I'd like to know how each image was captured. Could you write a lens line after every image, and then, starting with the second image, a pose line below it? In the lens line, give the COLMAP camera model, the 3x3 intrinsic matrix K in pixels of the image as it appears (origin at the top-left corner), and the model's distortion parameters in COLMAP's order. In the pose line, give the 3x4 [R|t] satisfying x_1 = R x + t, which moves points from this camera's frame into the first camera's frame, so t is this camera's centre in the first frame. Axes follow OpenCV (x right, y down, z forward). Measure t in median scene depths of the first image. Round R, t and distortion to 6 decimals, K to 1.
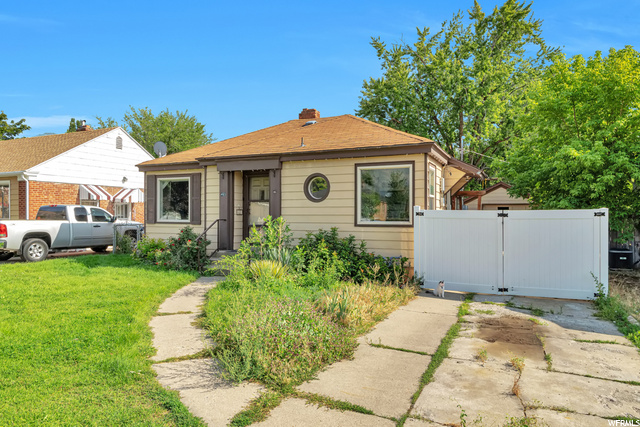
lens RADIAL K [[426.4, 0, 318.4], [0, 426.4, 212.1], [0, 0, 1]] dist [0.001237, 0.000184]
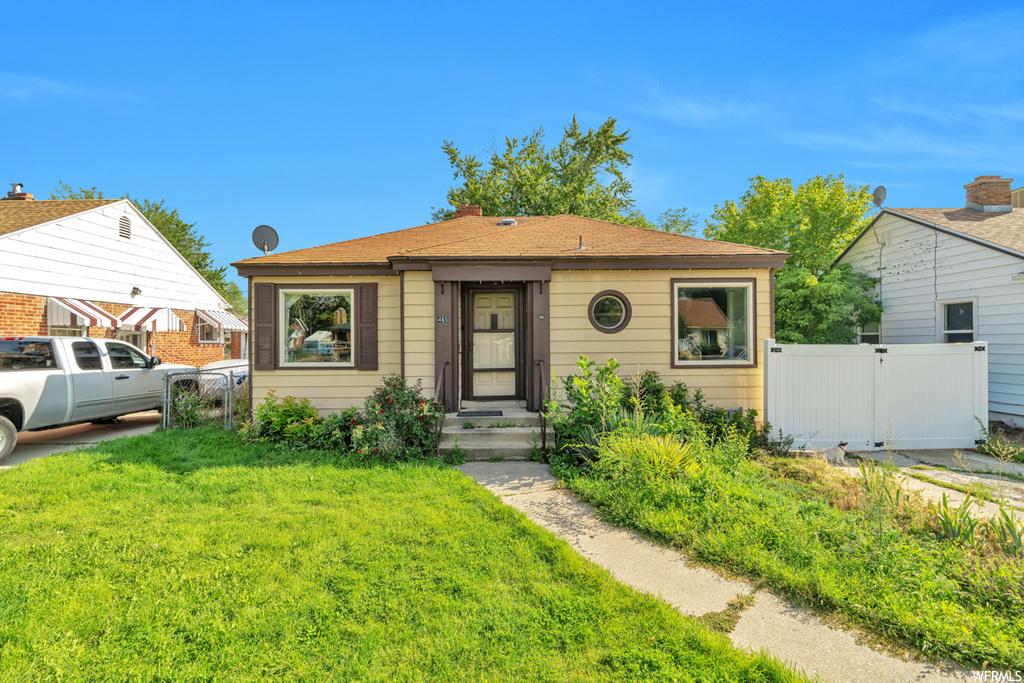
lens RADIAL K [[441.1, 0, 511.9], [0, 441.1, 340.3], [0, 0, 1]] dist [-0.001334, -0.000671]
pose [[0.908793, -0.006322, 0.417200, -0.341538], [0.005917, 0.999980, 0.002264, -0.011662], [-0.417206, 0.000411, 0.908812, 0.343359]]
